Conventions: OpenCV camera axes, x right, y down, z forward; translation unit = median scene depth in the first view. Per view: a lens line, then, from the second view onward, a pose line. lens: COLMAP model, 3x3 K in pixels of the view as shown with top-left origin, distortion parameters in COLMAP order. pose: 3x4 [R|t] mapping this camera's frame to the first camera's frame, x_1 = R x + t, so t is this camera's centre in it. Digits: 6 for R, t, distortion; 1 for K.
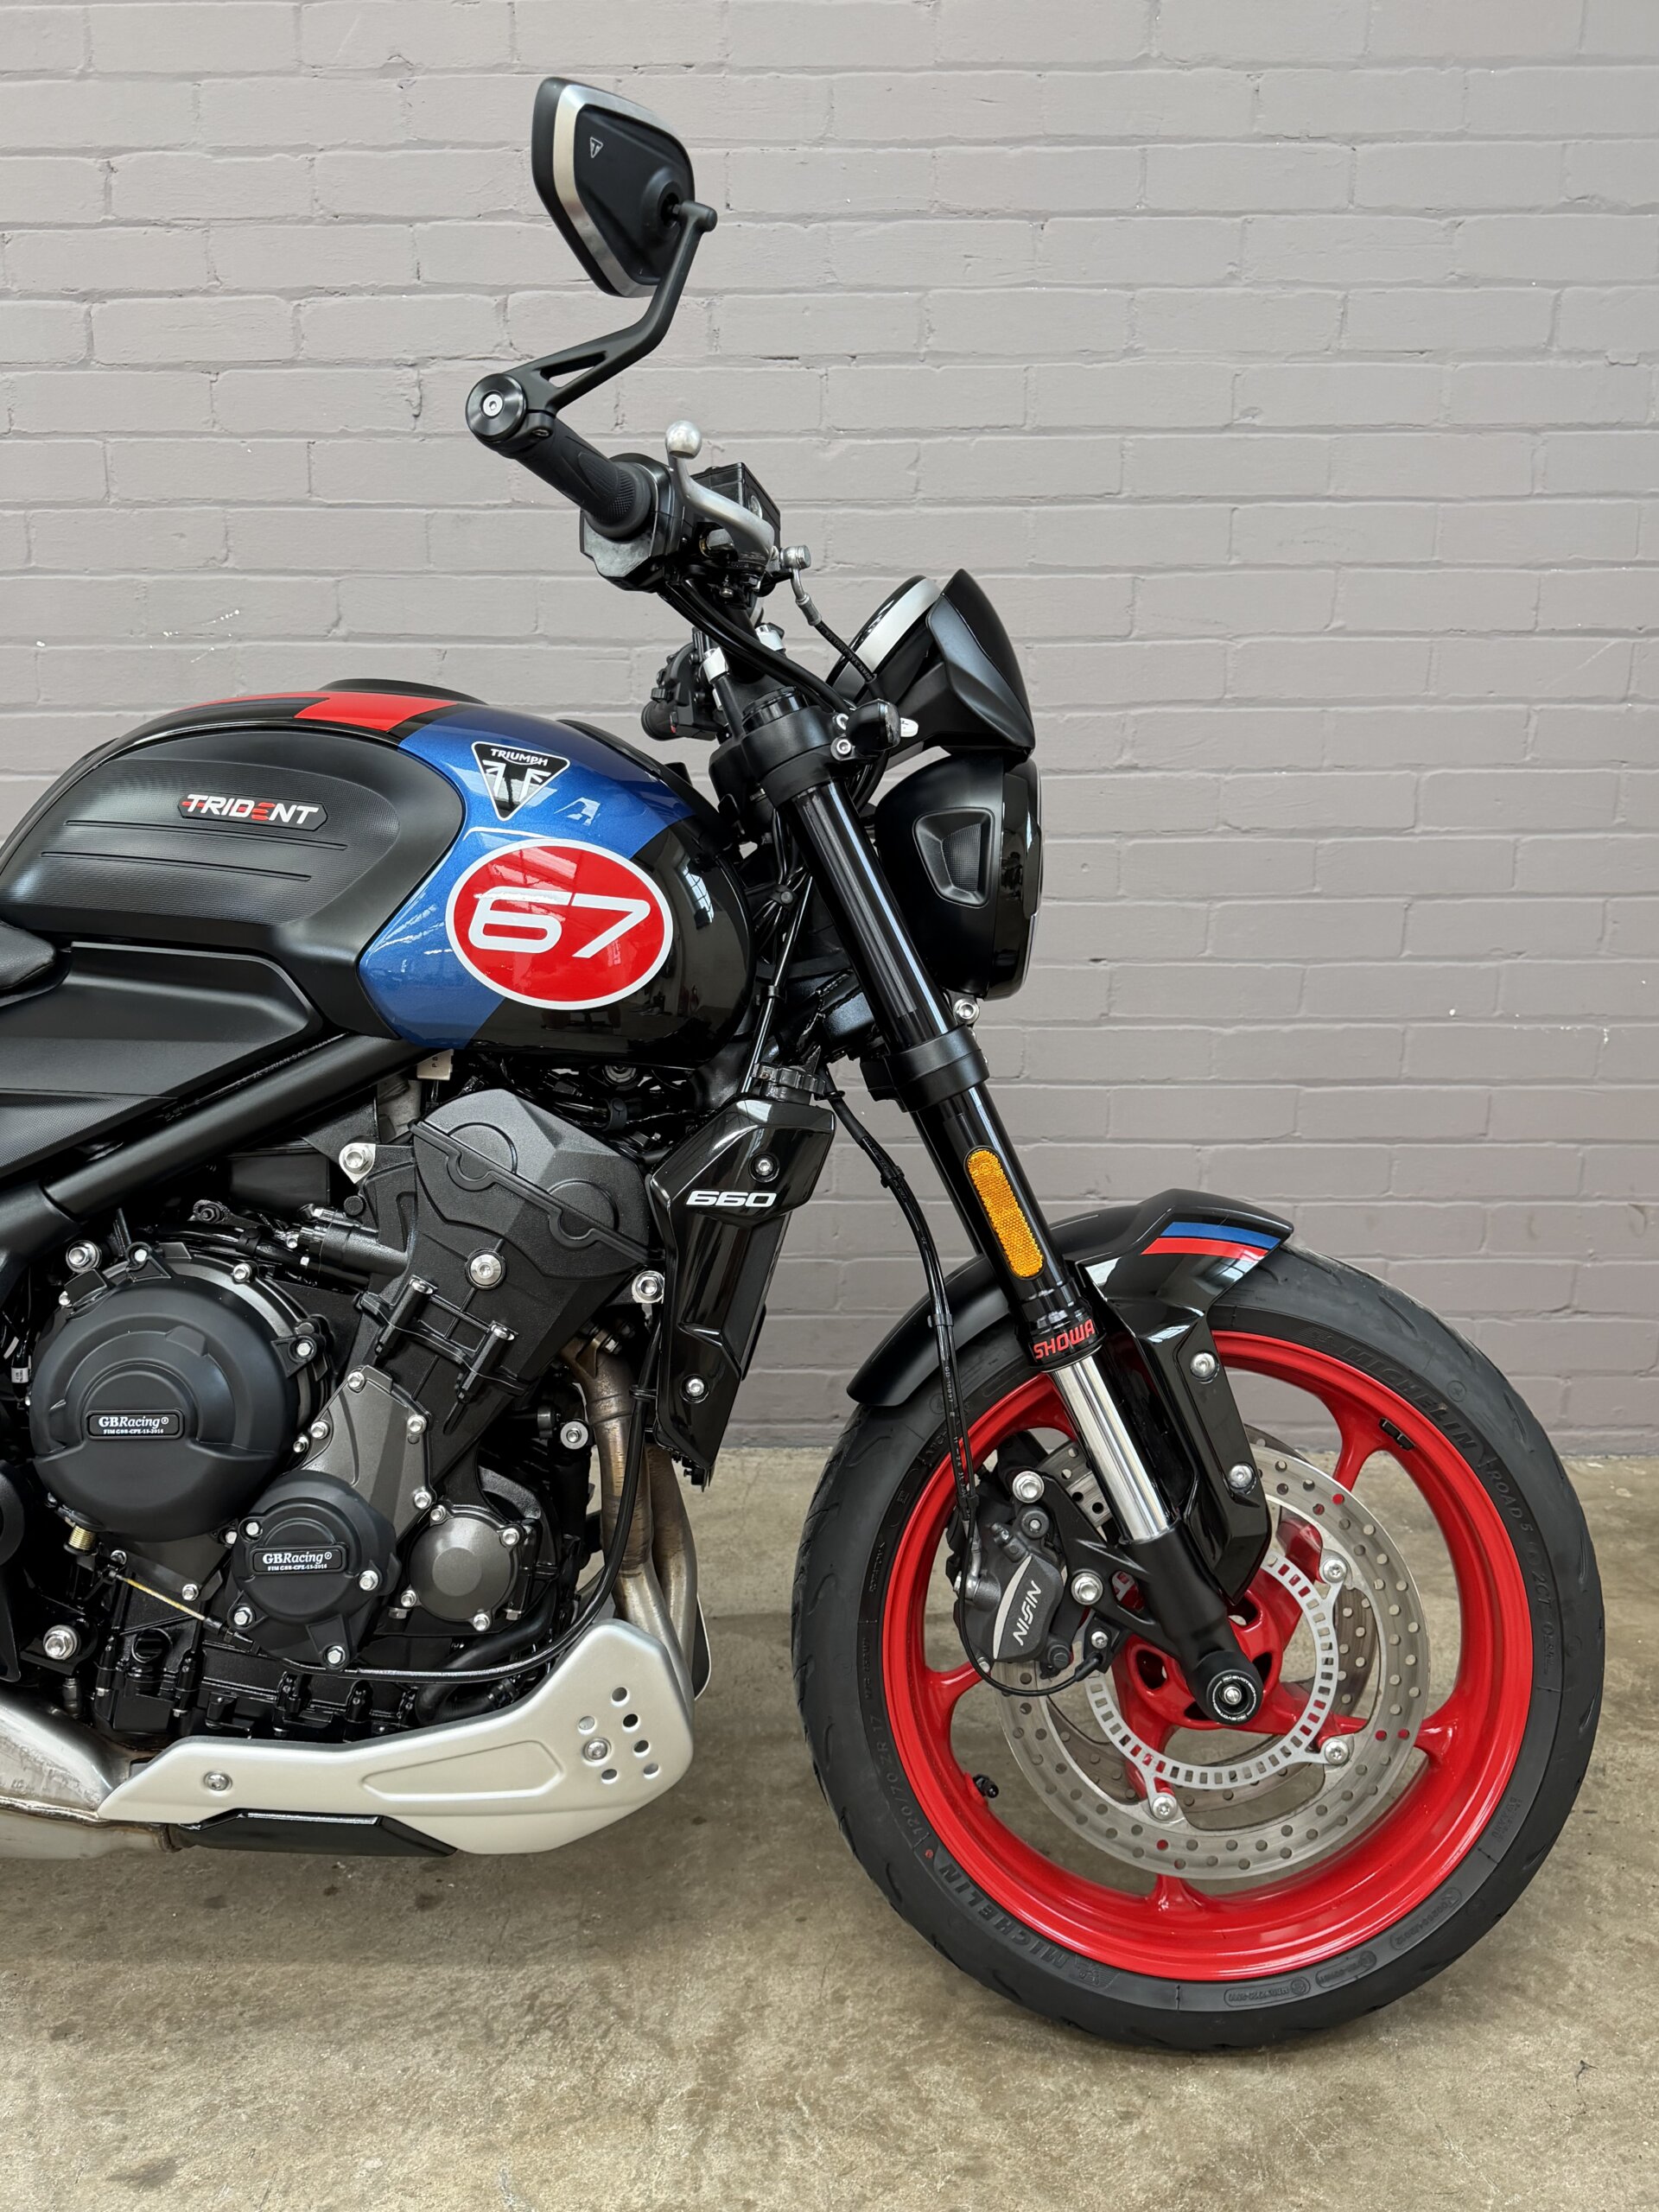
lens RADIAL K [[1788.8, 0, 827.6], [0, 1788.8, 1125.6], [0, 0, 1]] dist [0.055099, -0.074856]
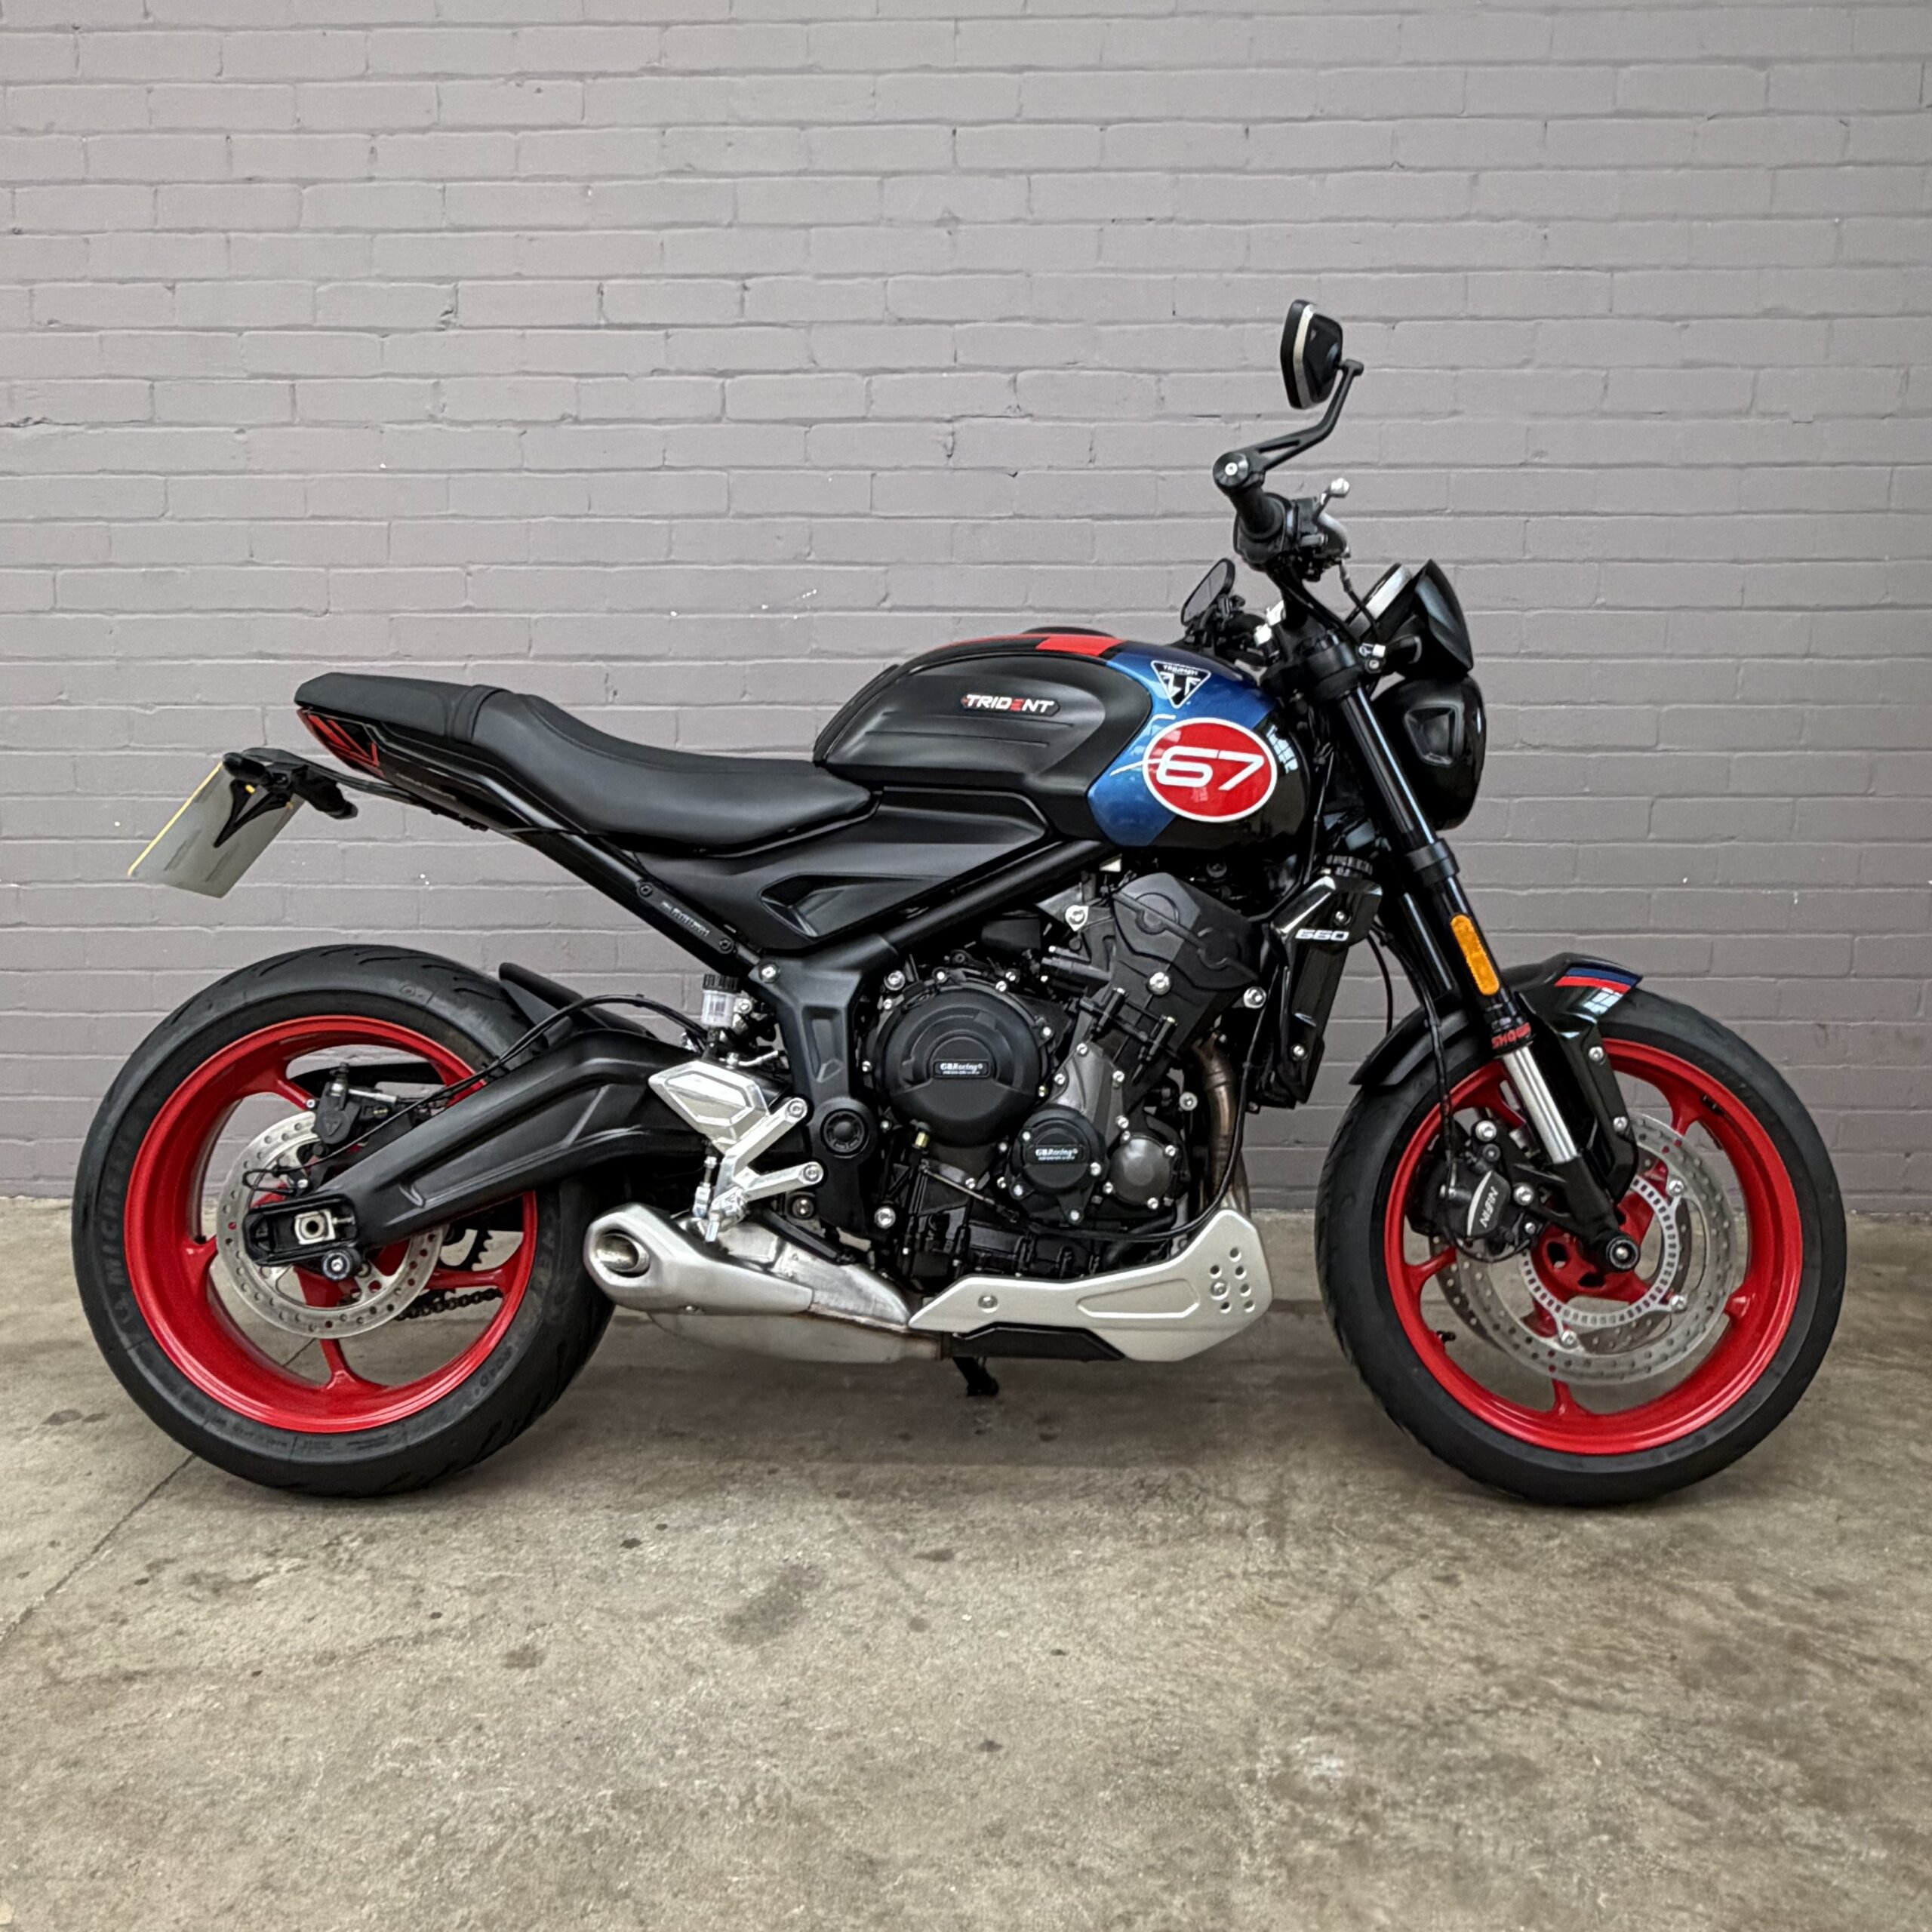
lens RADIAL K [[1668.1, 0, 964.7], [0, 1668.1, 979.1], [0, 0, 1]] dist [0.009672, -0.009727]
pose [[0.999940, 0.005260, -0.009581, -0.304932], [-0.005798, 0.998356, -0.057026, 0.142001], [0.009265, 0.057079, 0.998327, -0.439947]]
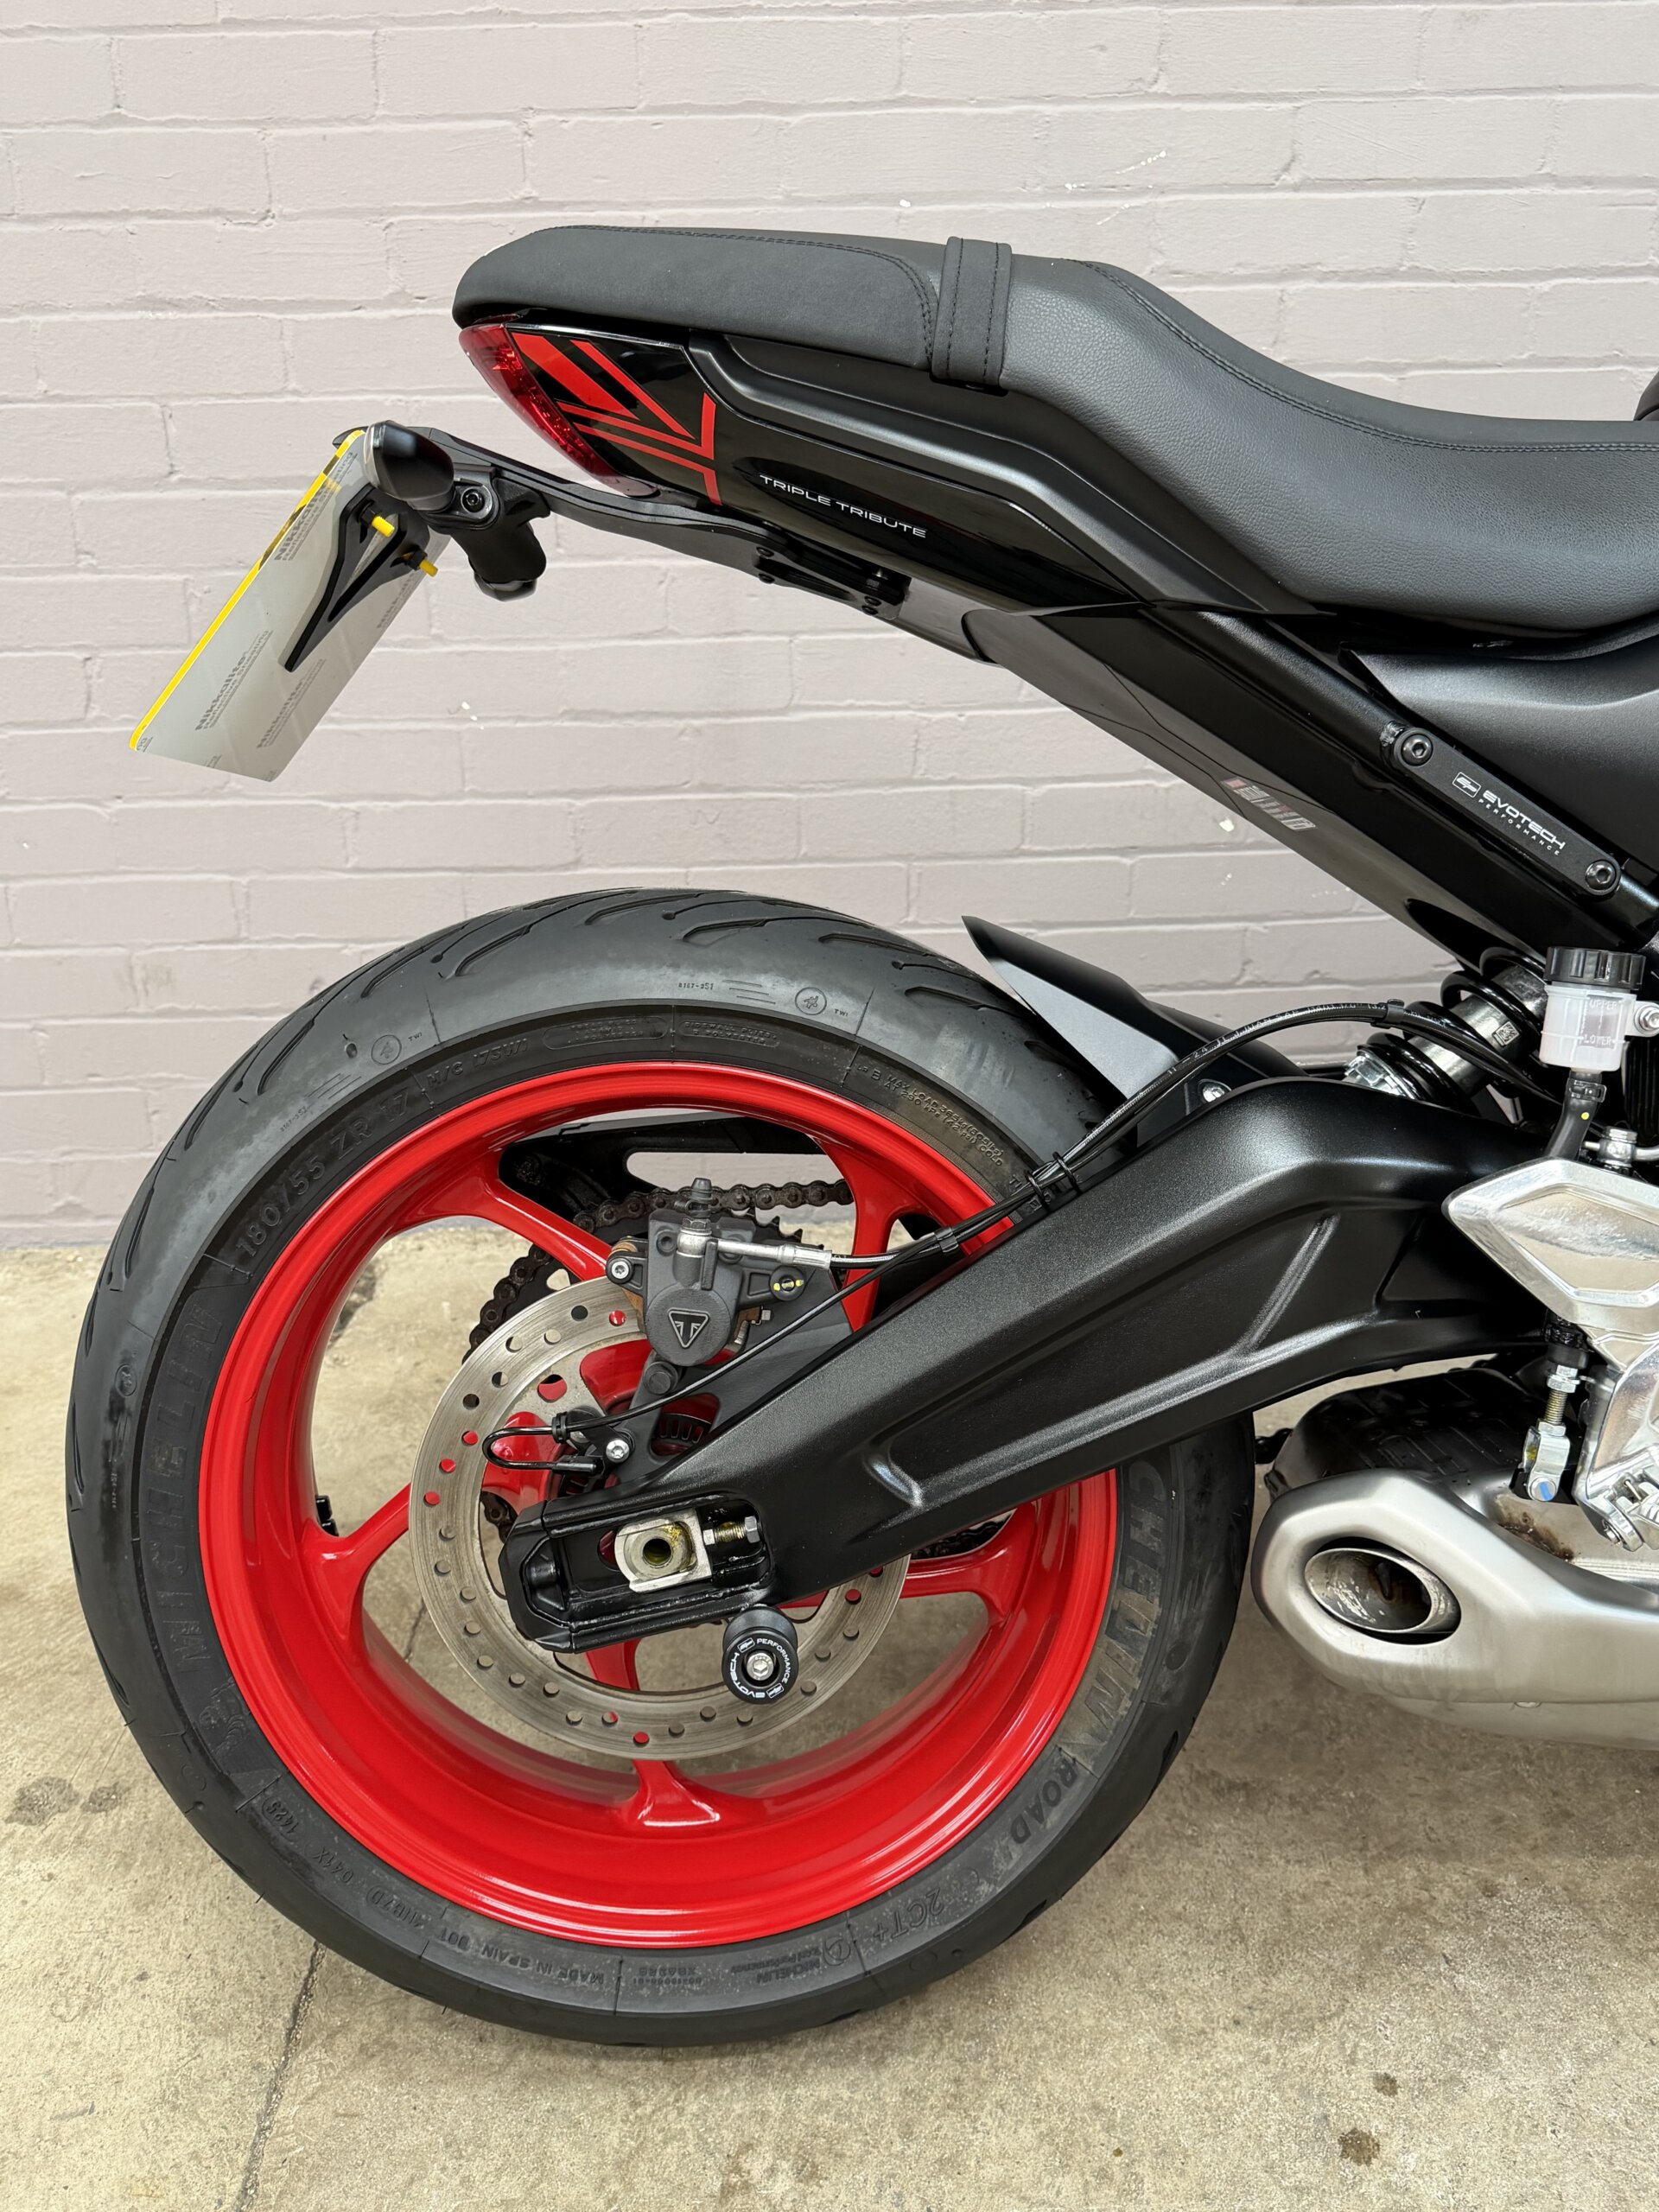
lens RADIAL K [[1788.8, 0, 828.3], [0, 1788.8, 1113.9], [0, 0, 1]] dist [0.055099, -0.074856]
pose [[0.999011, -0.032029, 0.030826, -0.790161], [0.027952, 0.991811, 0.124622, 0.036806], [-0.034565, -0.123637, 0.991725, 0.285756]]
